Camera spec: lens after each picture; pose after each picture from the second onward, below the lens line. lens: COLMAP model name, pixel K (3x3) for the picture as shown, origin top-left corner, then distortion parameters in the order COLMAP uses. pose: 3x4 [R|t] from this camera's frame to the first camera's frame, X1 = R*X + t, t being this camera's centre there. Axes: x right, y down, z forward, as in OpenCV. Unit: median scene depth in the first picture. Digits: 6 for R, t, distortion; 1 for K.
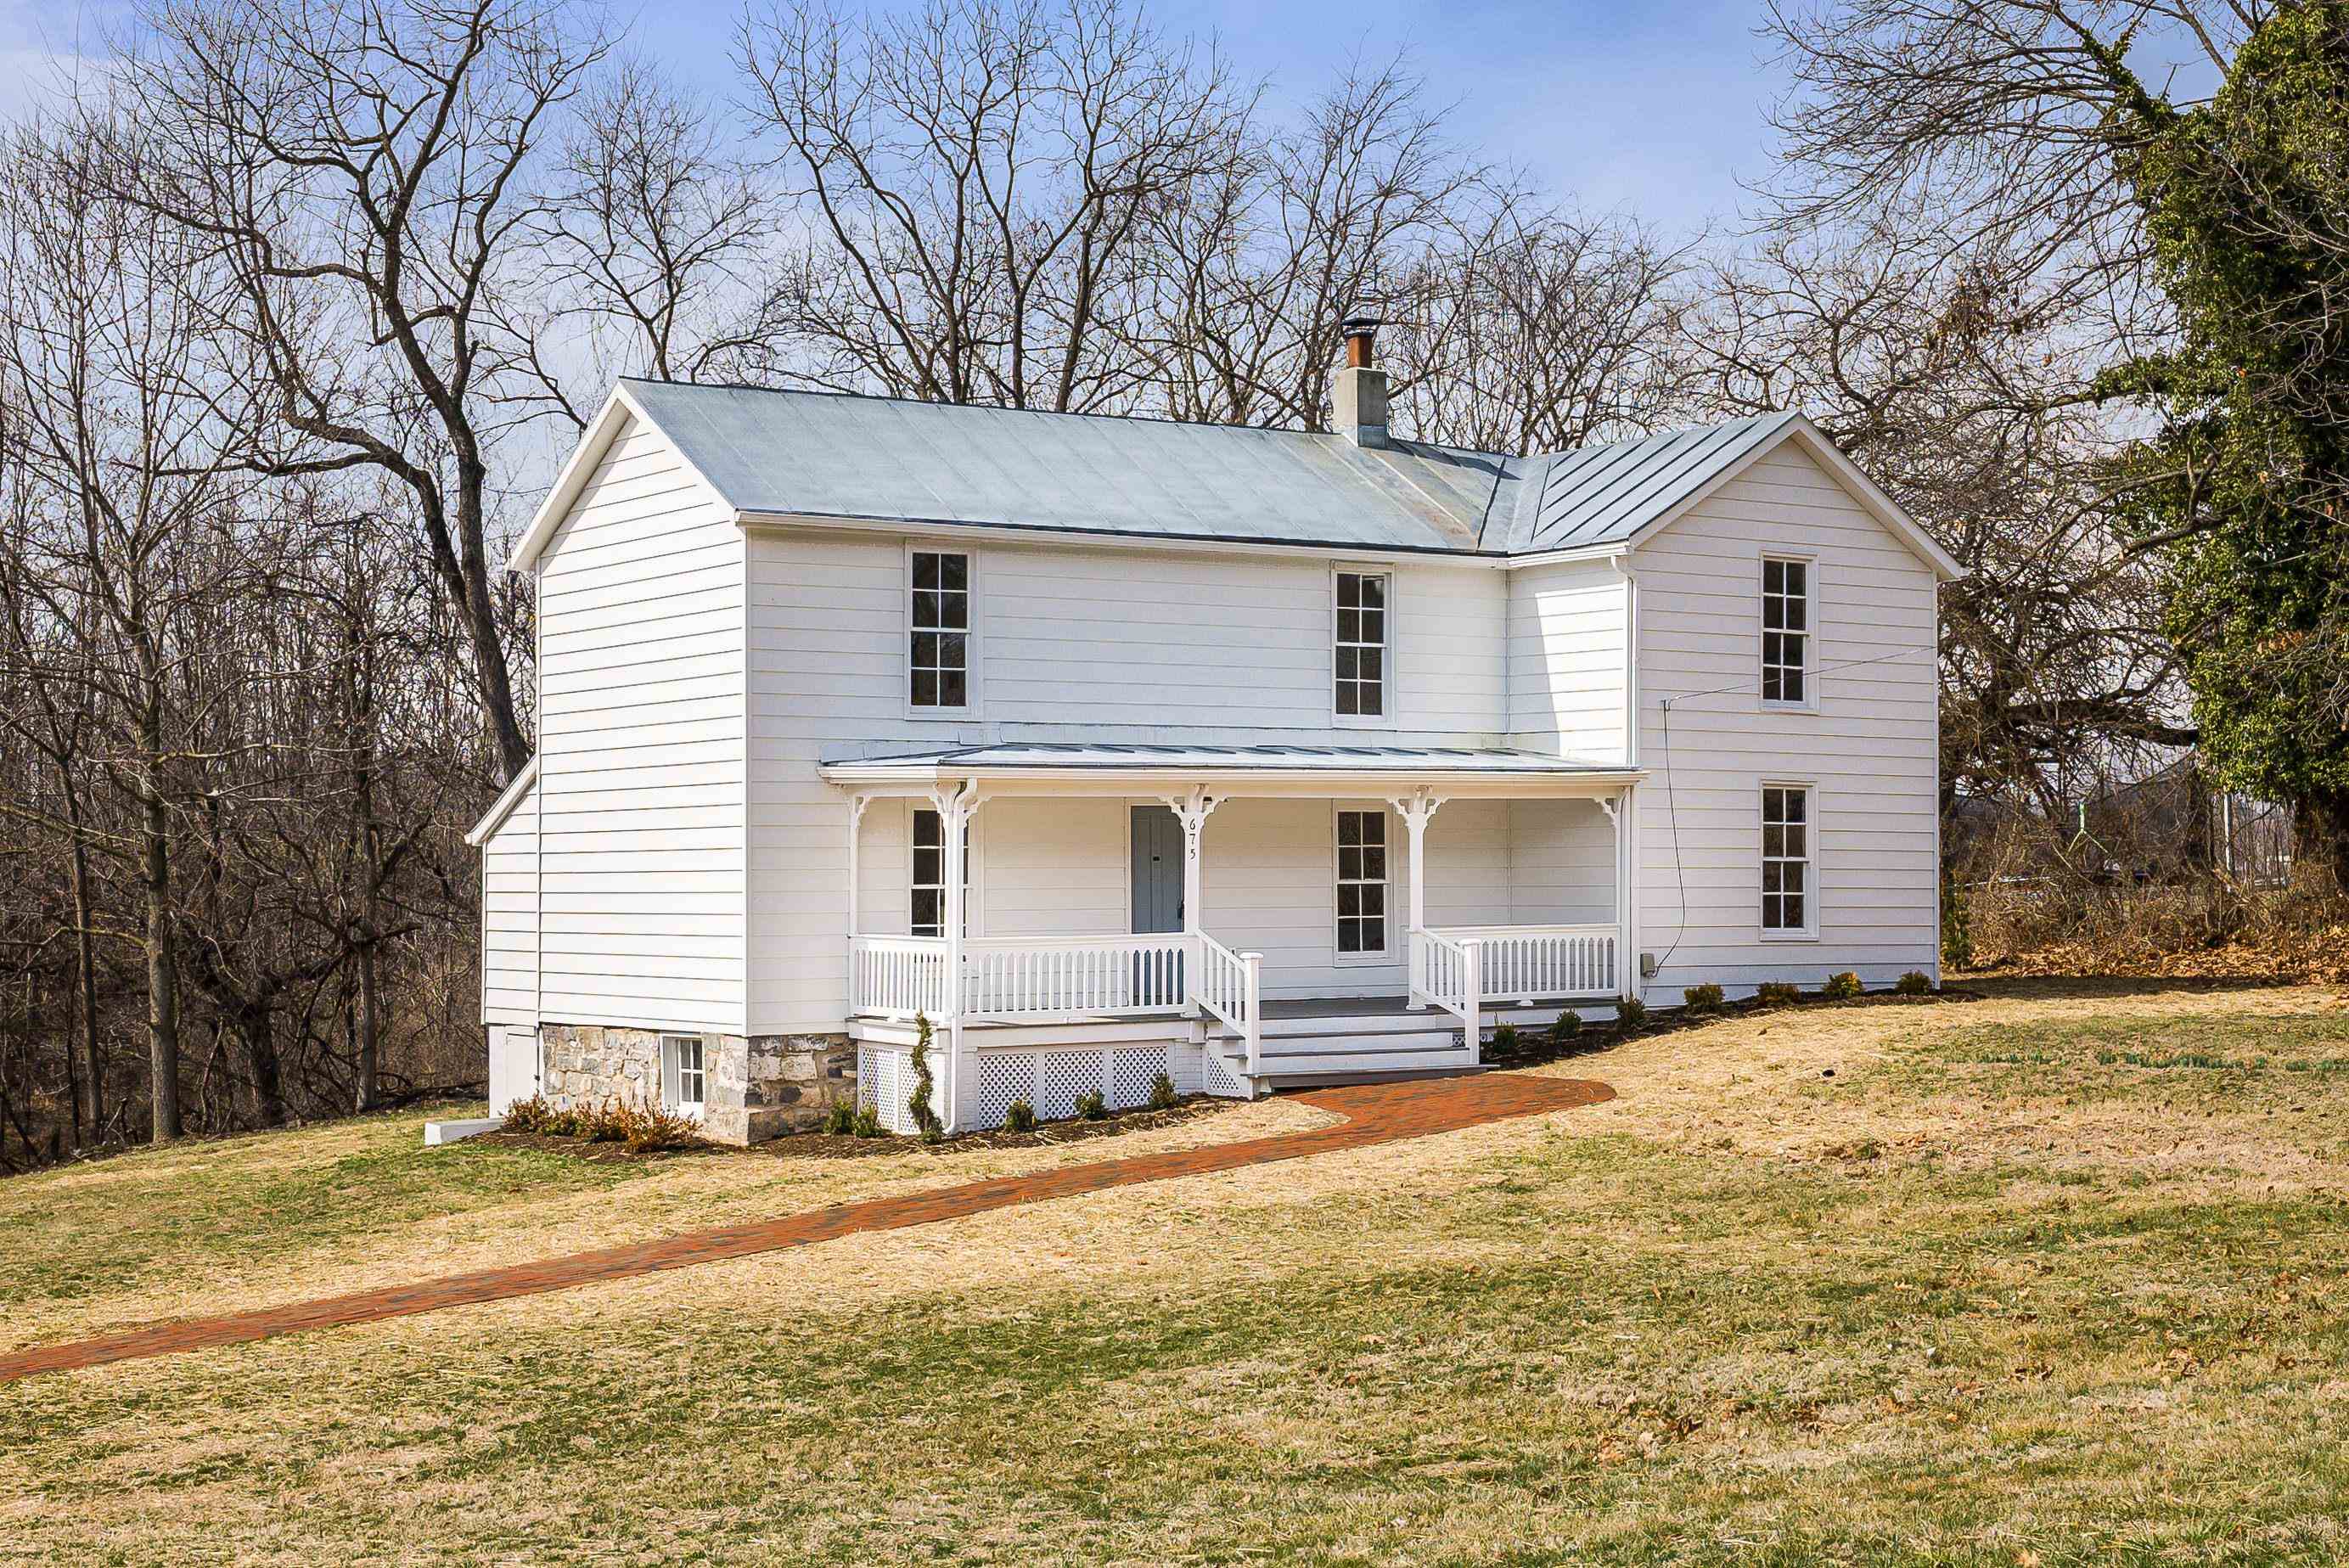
lens RADIAL K [[3470.8, 0, 1175.7], [0, 3470.8, 788.5], [0, 0, 1]] dist [0.041770, 0.000000]
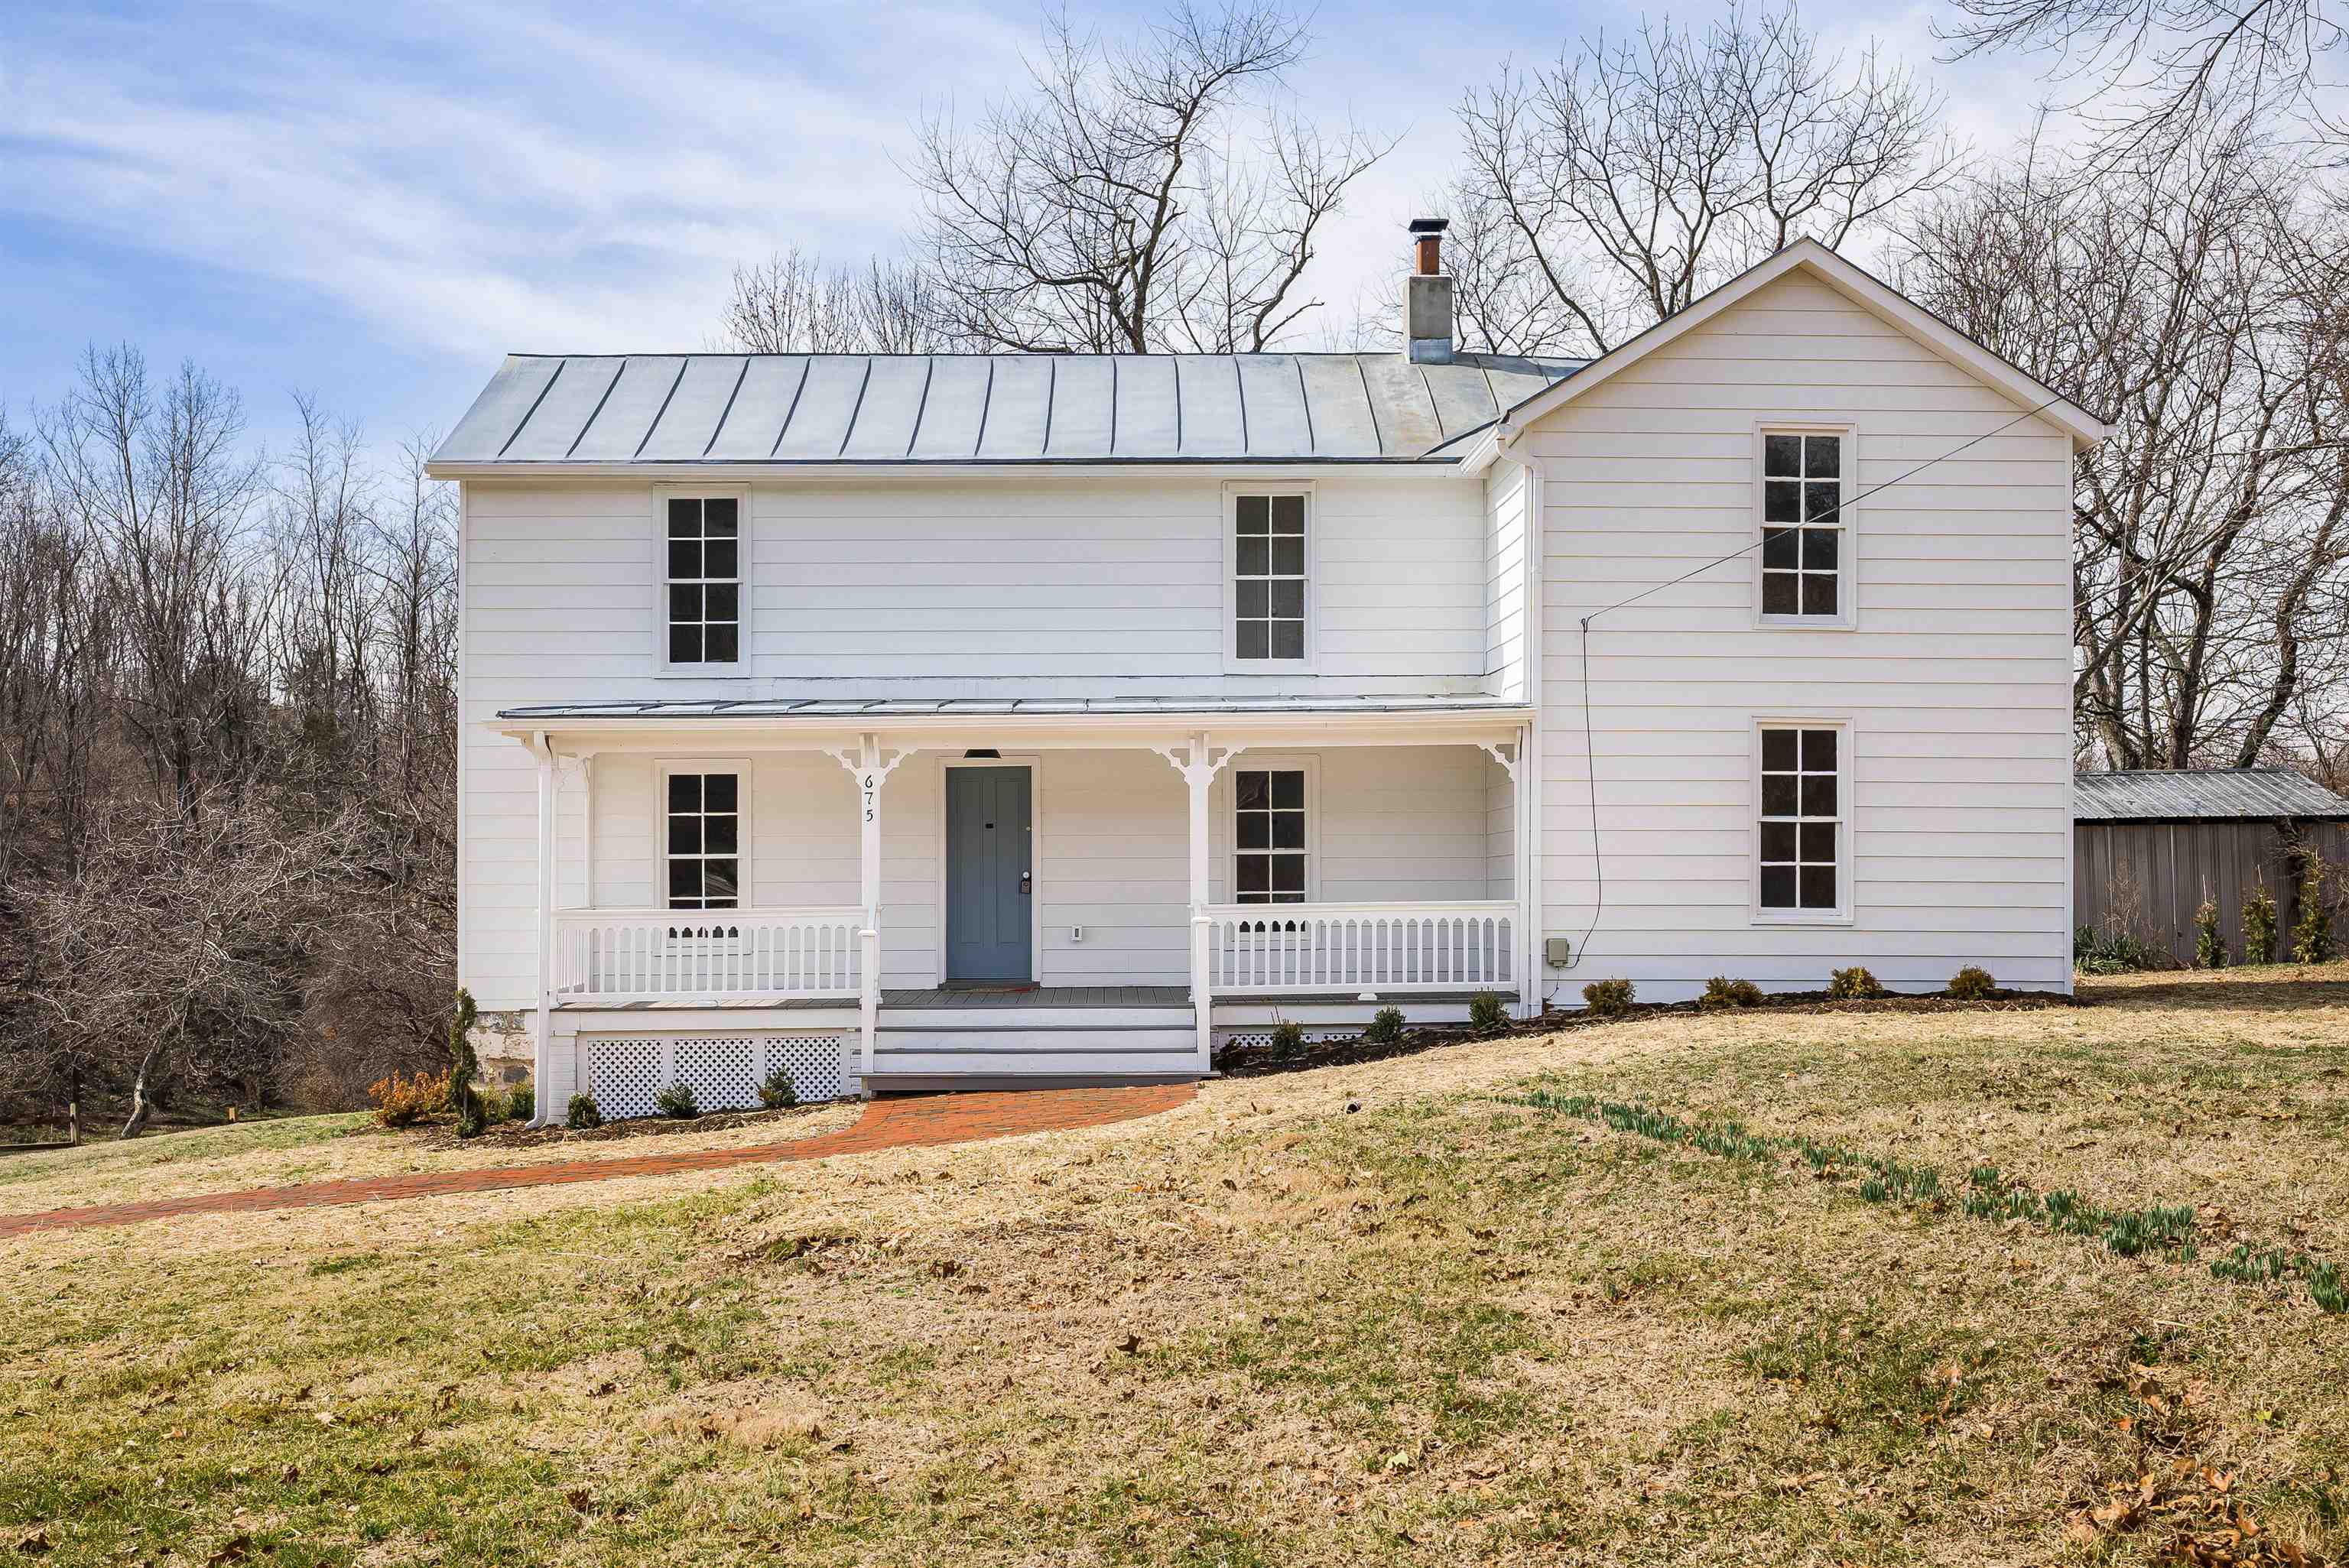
lens RADIAL K [[2349.5, 0, 1188.0], [0, 2349.5, 855.5], [0, 0, 1]] dist [0.018856, 0.000000]
pose [[0.844203, -0.006688, -0.535982, 0.348392], [0.013404, 0.999873, 0.008635, 0.022459], [0.535856, -0.014474, 0.844185, 0.494906]]
